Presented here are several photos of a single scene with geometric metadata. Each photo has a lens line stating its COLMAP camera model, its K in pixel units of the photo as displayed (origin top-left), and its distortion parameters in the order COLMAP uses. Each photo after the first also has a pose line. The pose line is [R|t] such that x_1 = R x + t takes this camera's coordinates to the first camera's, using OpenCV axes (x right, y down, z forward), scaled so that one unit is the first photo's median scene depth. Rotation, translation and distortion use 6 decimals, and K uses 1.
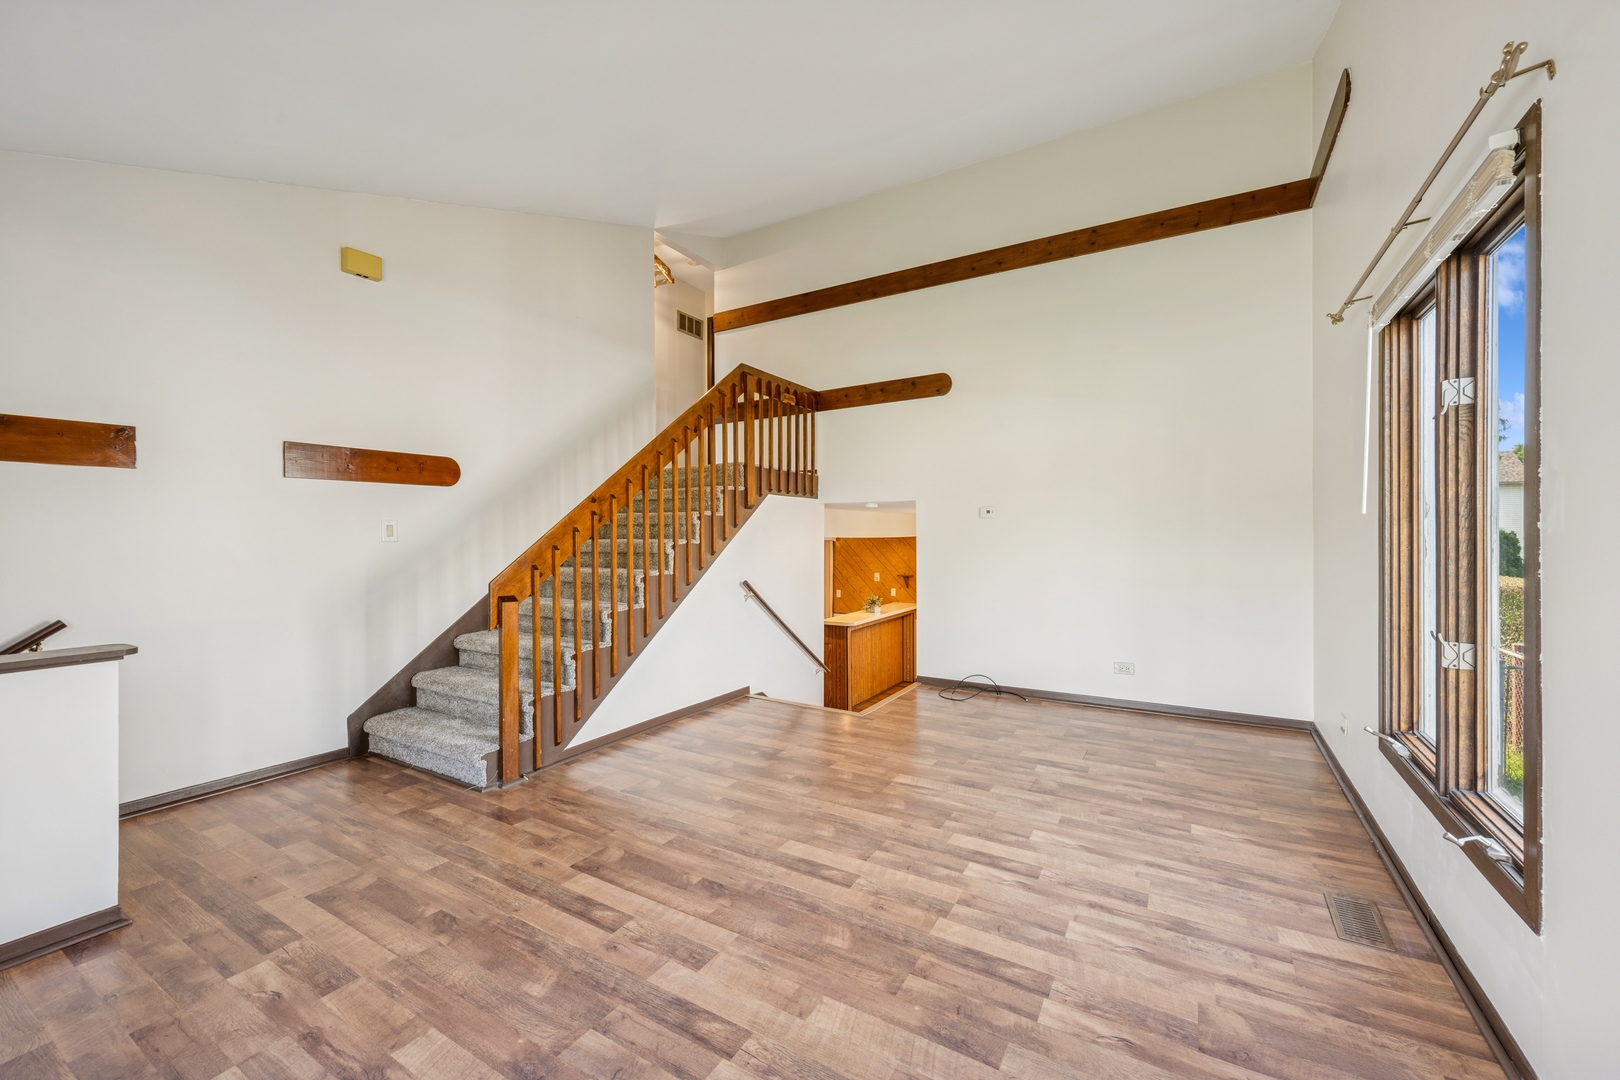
lens RADIAL K [[640.2, 0, 815.5], [0, 640.2, 537.2], [0, 0, 1]] dist [-0.000577, -0.000156]
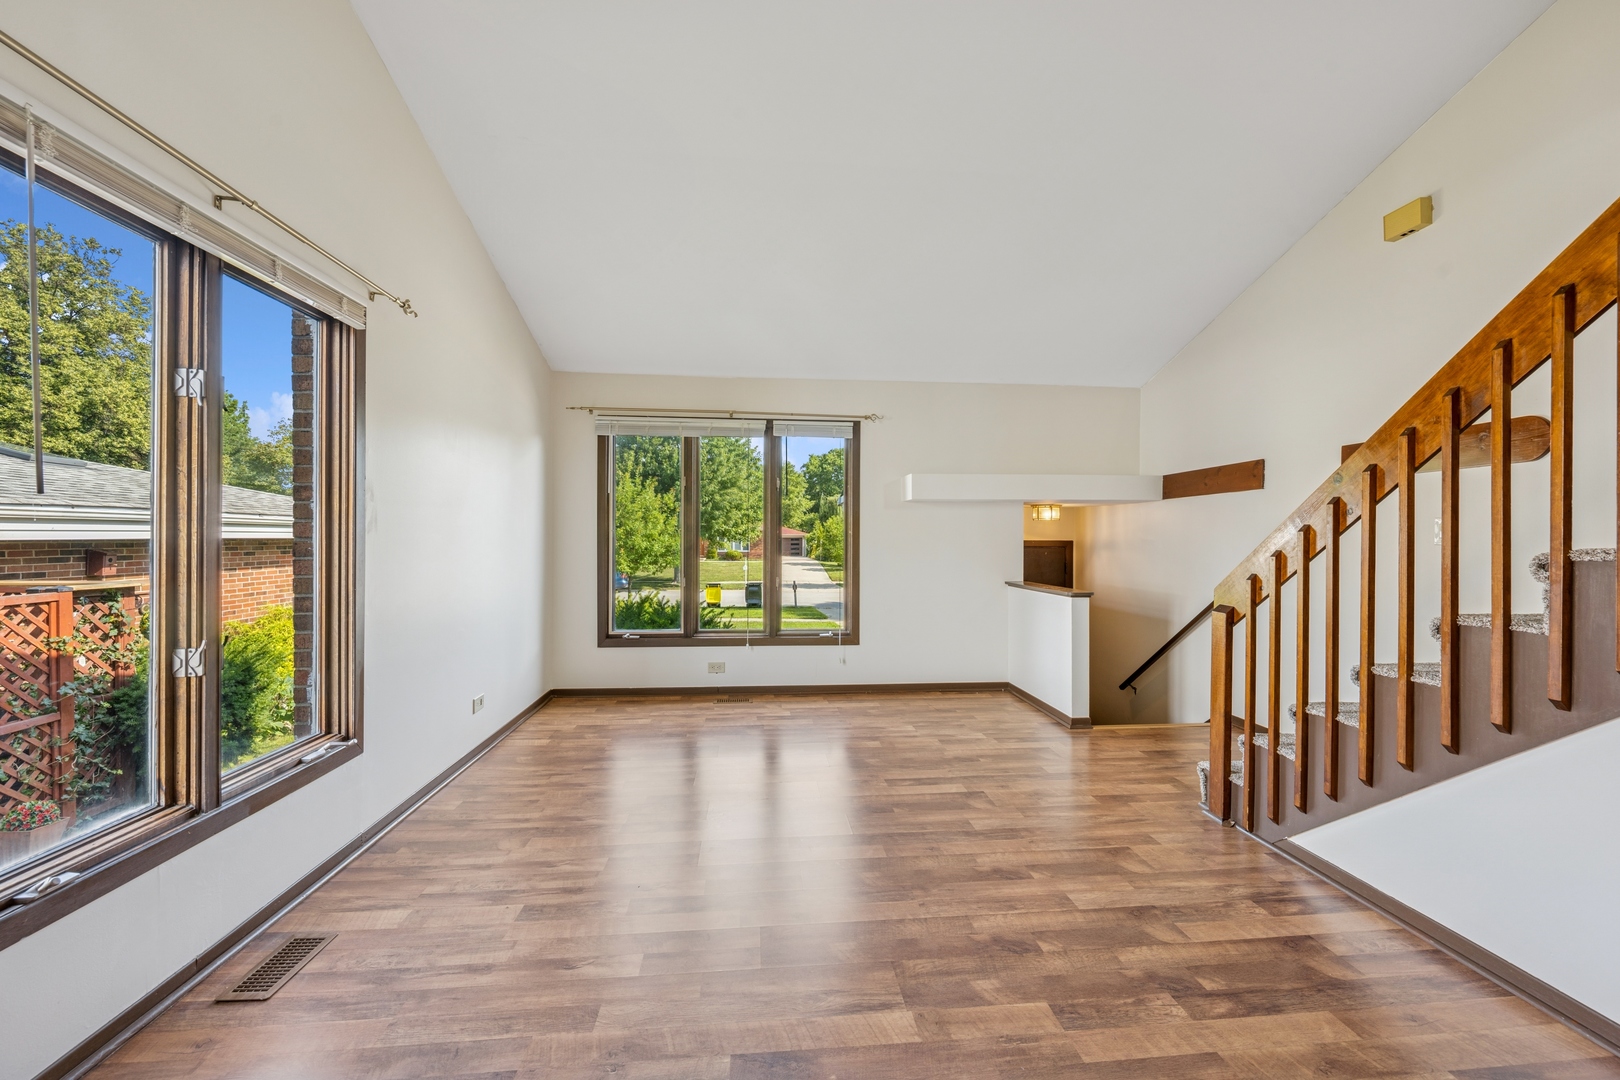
lens RADIAL K [[640.2, 0, 815.5], [0, 640.2, 537.2], [0, 0, 1]] dist [-0.000577, -0.000156]
pose [[-0.809218, 0.000726, -0.587508, 0.649191], [-0.001603, 0.999993, 0.003443, -0.005751], [0.587507, 0.003728, -0.809211, 1.831866]]
